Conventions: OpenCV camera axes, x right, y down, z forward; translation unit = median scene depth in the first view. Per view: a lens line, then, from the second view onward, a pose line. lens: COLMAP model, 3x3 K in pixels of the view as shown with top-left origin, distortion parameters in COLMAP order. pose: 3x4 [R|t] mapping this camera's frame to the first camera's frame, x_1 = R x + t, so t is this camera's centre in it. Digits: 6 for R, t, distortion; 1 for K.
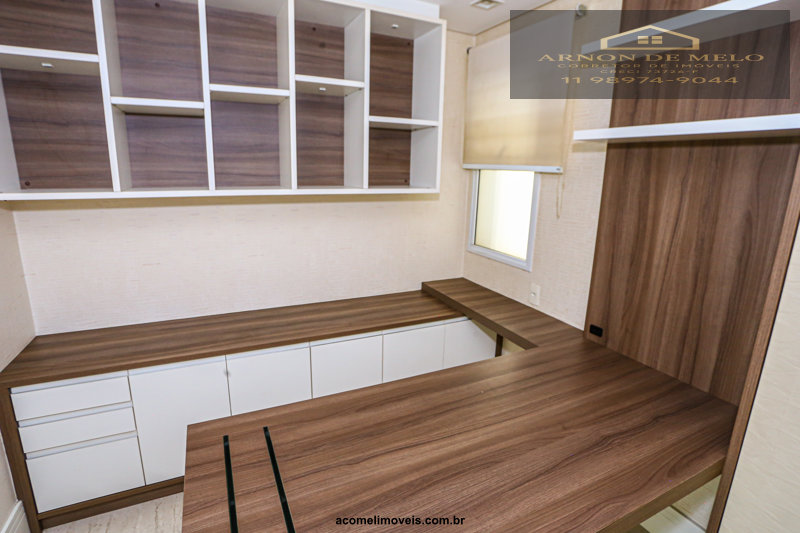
lens RADIAL K [[402.4, 0, 403.5], [0, 402.4, 258.2], [0, 0, 1]] dist [-0.083274, 0.033515]
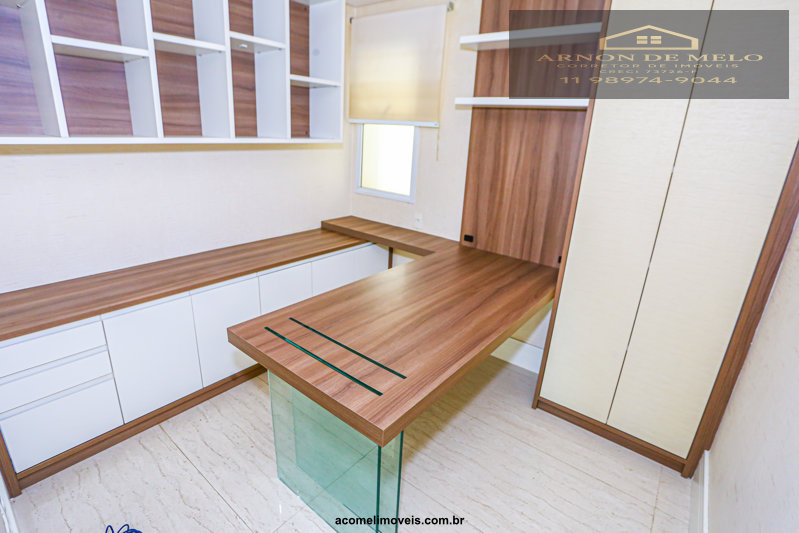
lens RADIAL K [[401.9, 0, 403.0], [0, 401.9, 258.2], [0, 0, 1]] dist [-0.083274, 0.033515]
pose [[0.899437, -0.111838, 0.422499, -0.357825], [0.066418, 0.990454, 0.120785, 0.060329], [-0.431975, -0.080576, 0.898279, -0.226800]]
